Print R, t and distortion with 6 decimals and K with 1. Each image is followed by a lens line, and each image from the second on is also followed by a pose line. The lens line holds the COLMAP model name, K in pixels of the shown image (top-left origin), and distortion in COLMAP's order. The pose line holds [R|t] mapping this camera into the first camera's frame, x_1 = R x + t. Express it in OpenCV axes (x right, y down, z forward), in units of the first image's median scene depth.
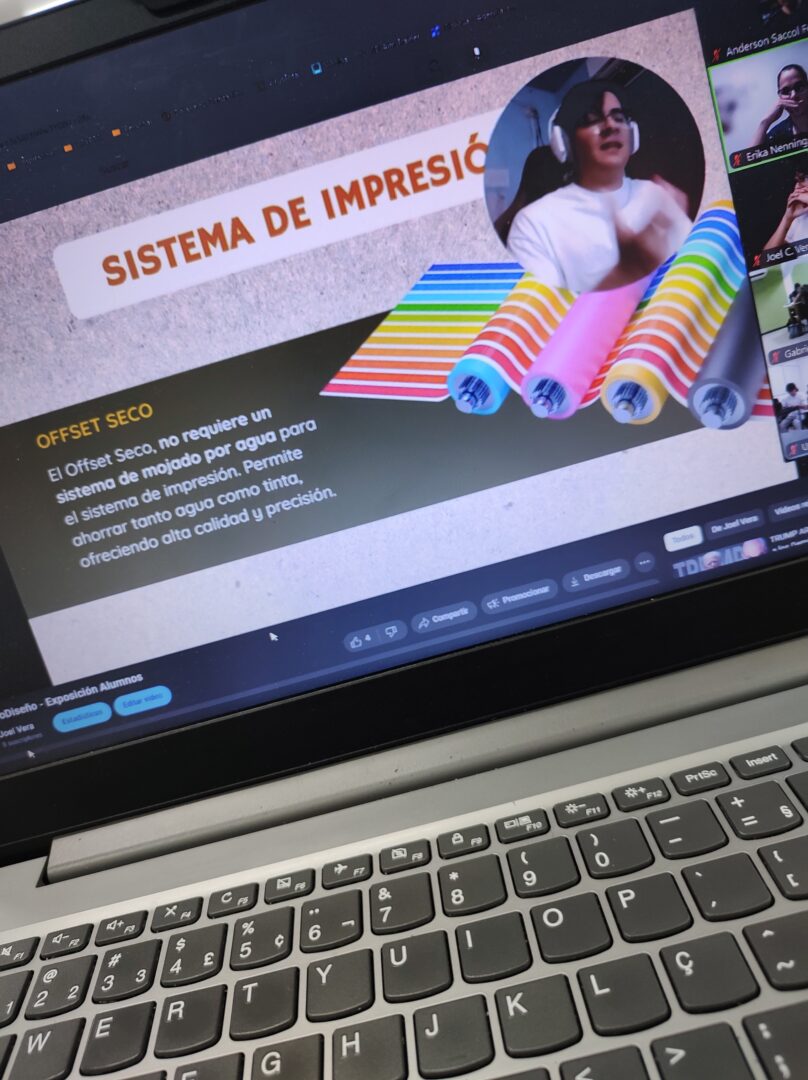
lens RADIAL K [[1231.8, 0, 330.0], [0, 1231.8, 587.1], [0, 0, 1]] dist [-0.080286, 0.054956]
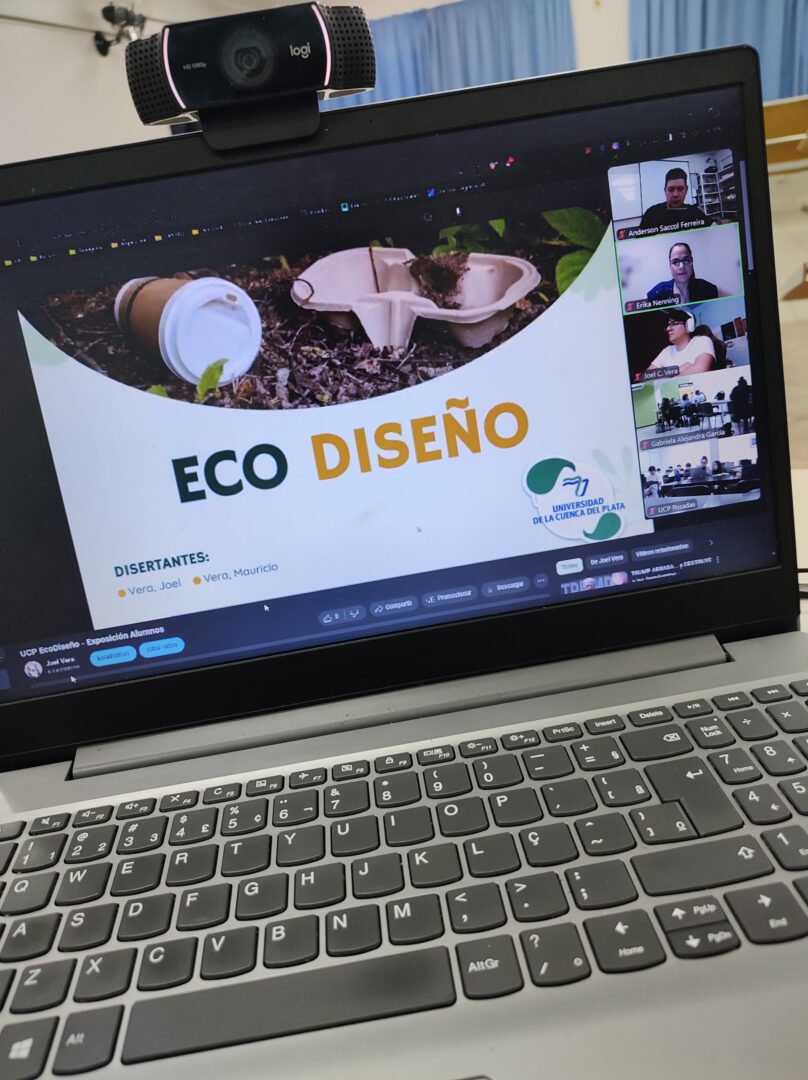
lens RADIAL K [[1261.9, 0, 404.0], [0, 1261.9, 540.0], [0, 0, 1]] dist [-0.009453, -0.009141]
pose [[0.988689, 0.105400, 0.106703, -0.061019], [-0.099280, 0.993179, -0.061148, 0.041495], [-0.112420, 0.049863, 0.992409, -0.453015]]
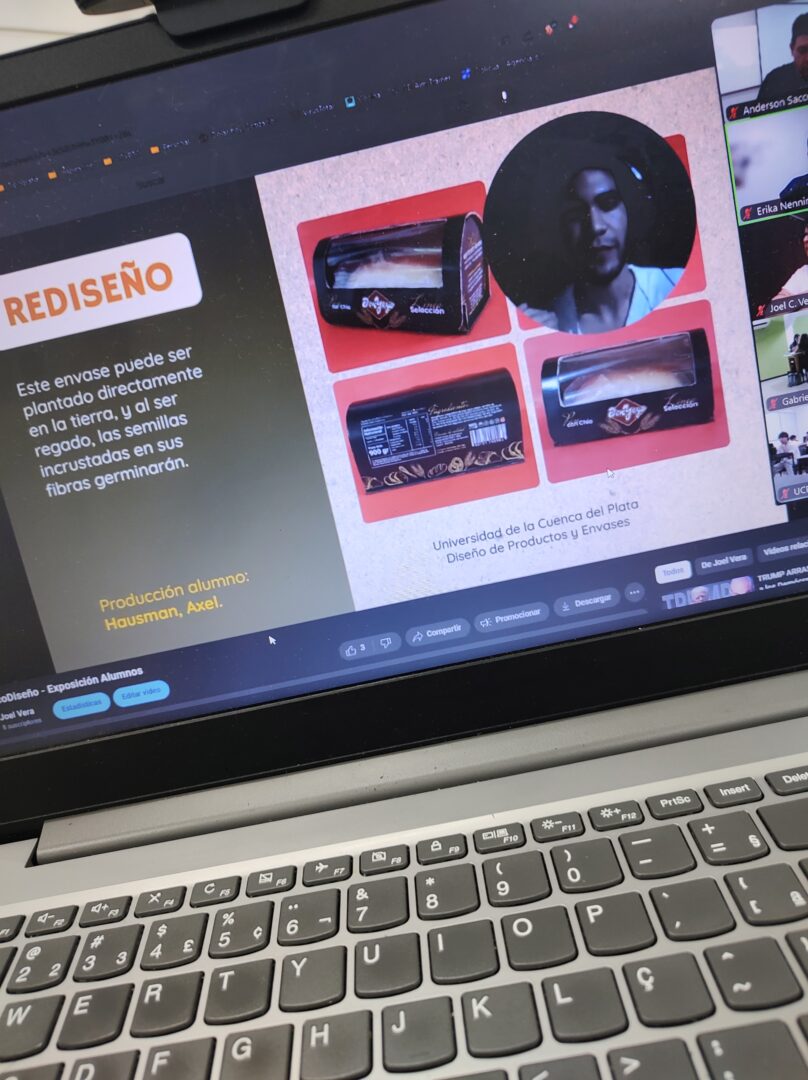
lens RADIAL K [[1230.5, 0, 328.4], [0, 1230.5, 564.3], [0, 0, 1]] dist [-0.044835, 0.014886]
pose [[0.997667, 0.068157, -0.003964, 0.001012], [-0.068240, 0.997290, -0.027477, 0.002524], [0.002081, 0.027683, 0.999615, -0.043106]]
